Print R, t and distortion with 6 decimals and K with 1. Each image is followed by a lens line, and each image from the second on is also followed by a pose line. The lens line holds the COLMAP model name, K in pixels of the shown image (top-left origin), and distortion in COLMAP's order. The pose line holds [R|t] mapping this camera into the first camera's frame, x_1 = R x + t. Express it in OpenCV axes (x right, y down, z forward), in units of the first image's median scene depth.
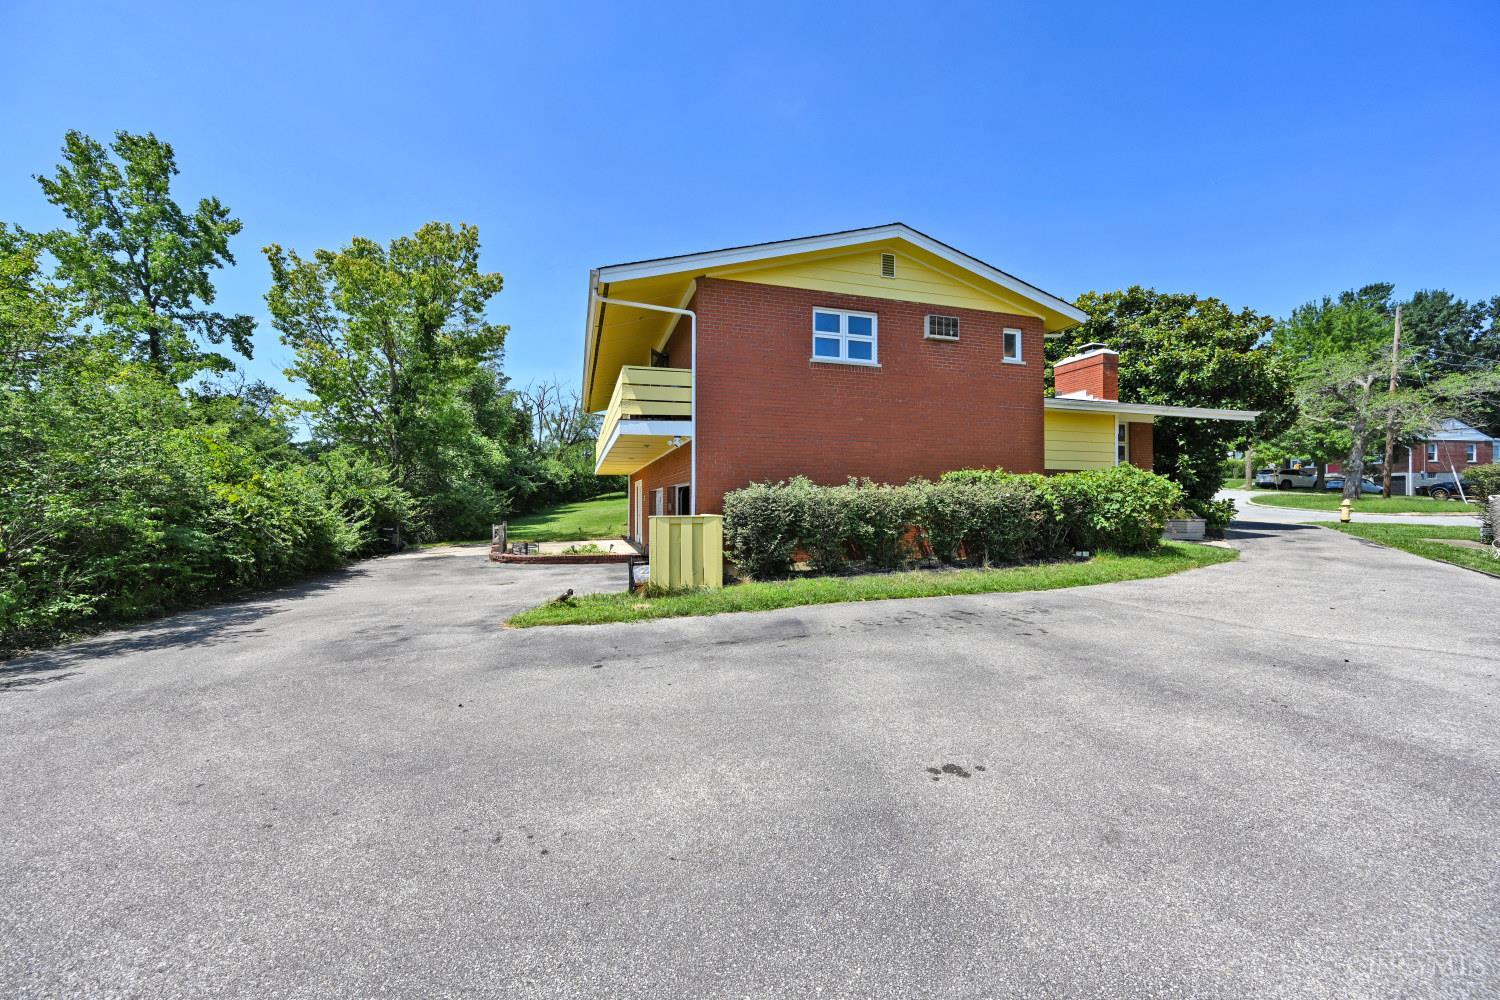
lens RADIAL K [[592.2, 0, 749.7], [0, 592.2, 506.8], [0, 0, 1]] dist [-0.000634, 0.000274]
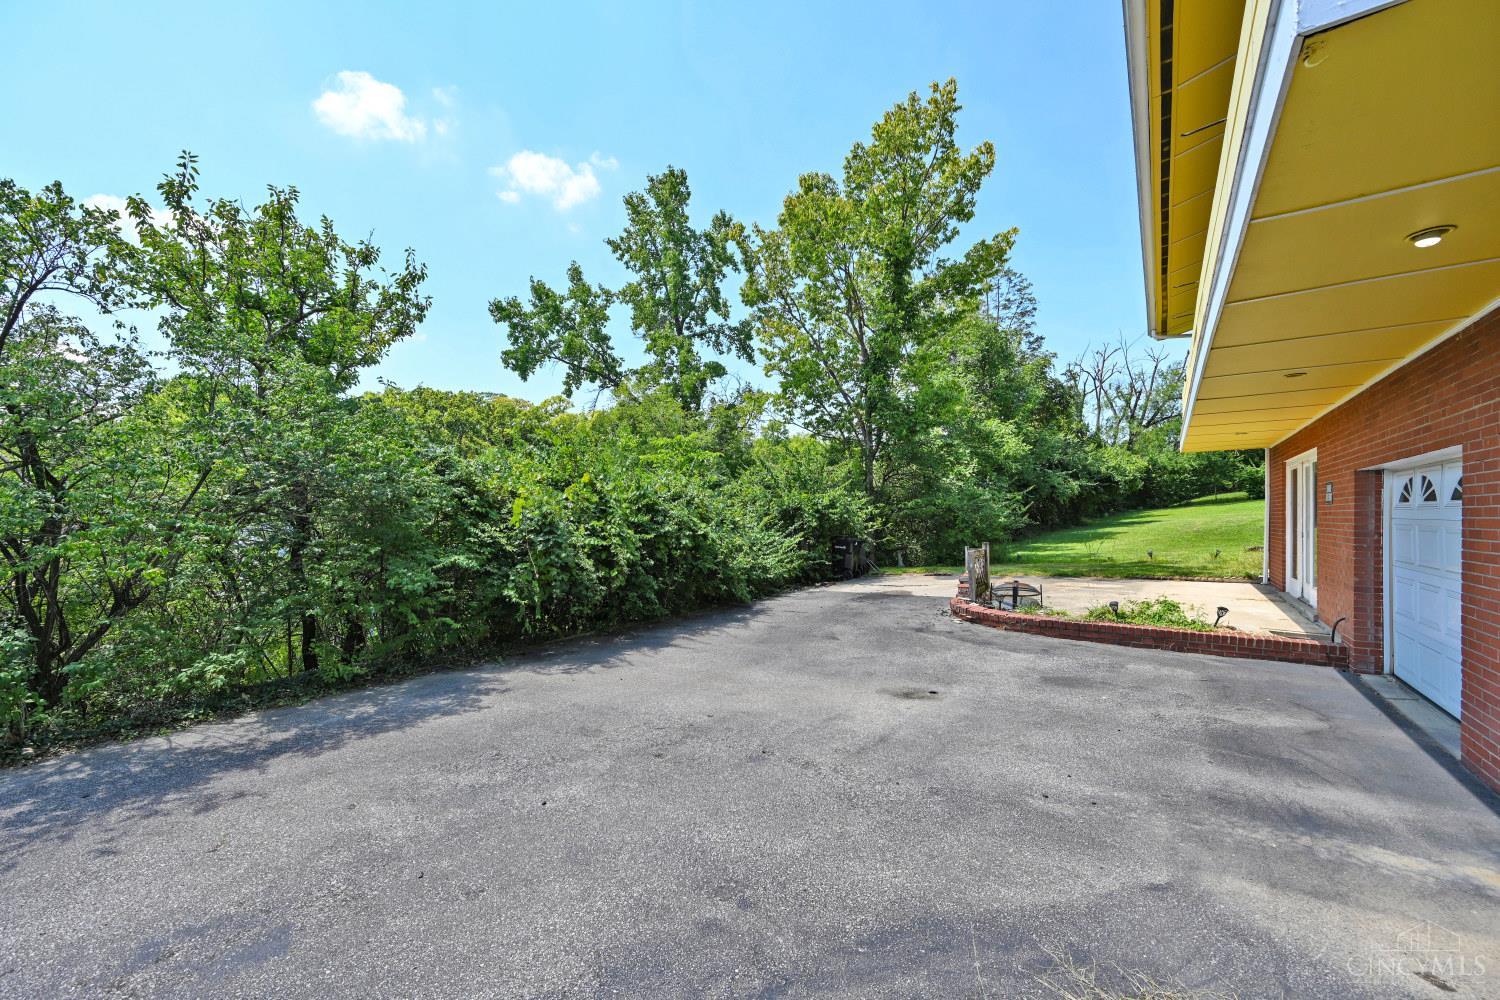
lens RADIAL K [[592.2, 0, 727.5], [0, 592.2, 518.9], [0, 0, 1]] dist [-0.000634, 0.000274]
pose [[0.603535, 0.001170, -0.797336, -0.092906], [0.004286, 0.999980, 0.004712, -0.001287], [0.797325, -0.006261, 0.603518, 0.395069]]
